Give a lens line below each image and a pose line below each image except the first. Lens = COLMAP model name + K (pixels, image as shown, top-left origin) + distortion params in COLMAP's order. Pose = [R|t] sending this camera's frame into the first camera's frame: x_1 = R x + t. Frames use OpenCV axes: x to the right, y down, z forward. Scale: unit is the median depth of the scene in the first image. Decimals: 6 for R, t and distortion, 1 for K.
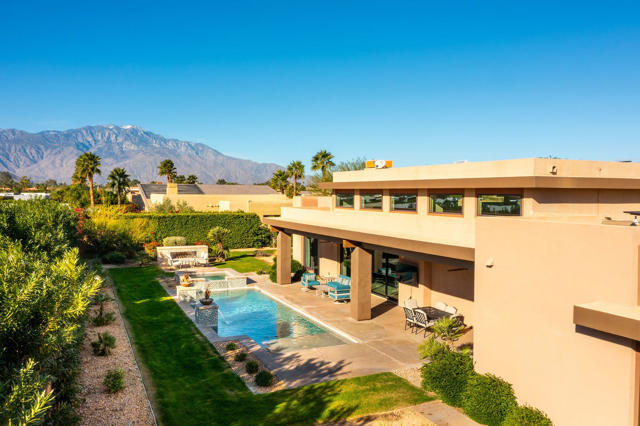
lens RADIAL K [[518.7, 0, 320.0], [0, 518.7, 213.0], [0, 0, 1]] dist [0.012223, 0.008140]
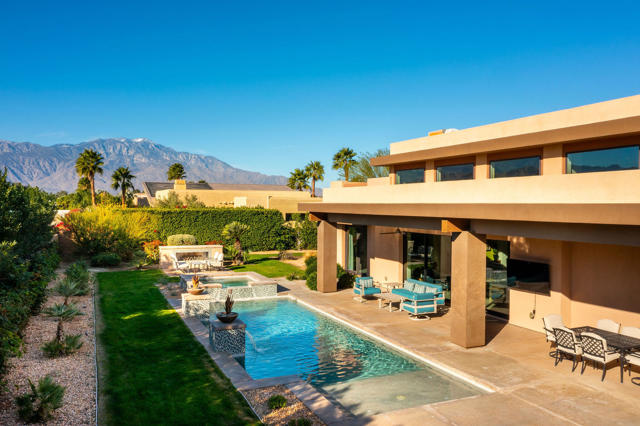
lens RADIAL K [[513.0, 0, 320.0], [0, 513.0, 213.0], [0, 0, 1]] dist [0.000865, 0.001030]
pose [[0.999895, -0.000991, -0.014471, -0.060111], [0.000640, 0.999706, -0.024226, 0.036416], [0.014491, 0.024214, 0.999602, 0.232346]]
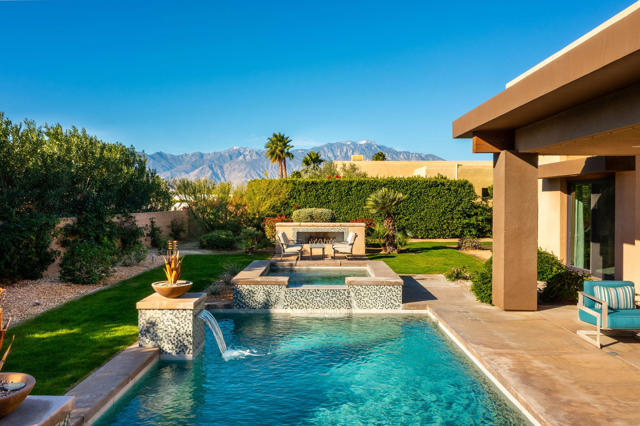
lens RADIAL K [[513.0, 0, 320.0], [0, 513.0, 213.0], [0, 0, 1]] dist [0.000865, 0.001030]
pose [[0.904182, 0.002186, -0.427142, -0.036498], [-0.012344, 0.999703, -0.021015, 0.072113], [0.426969, 0.024274, 0.903940, 0.561787]]
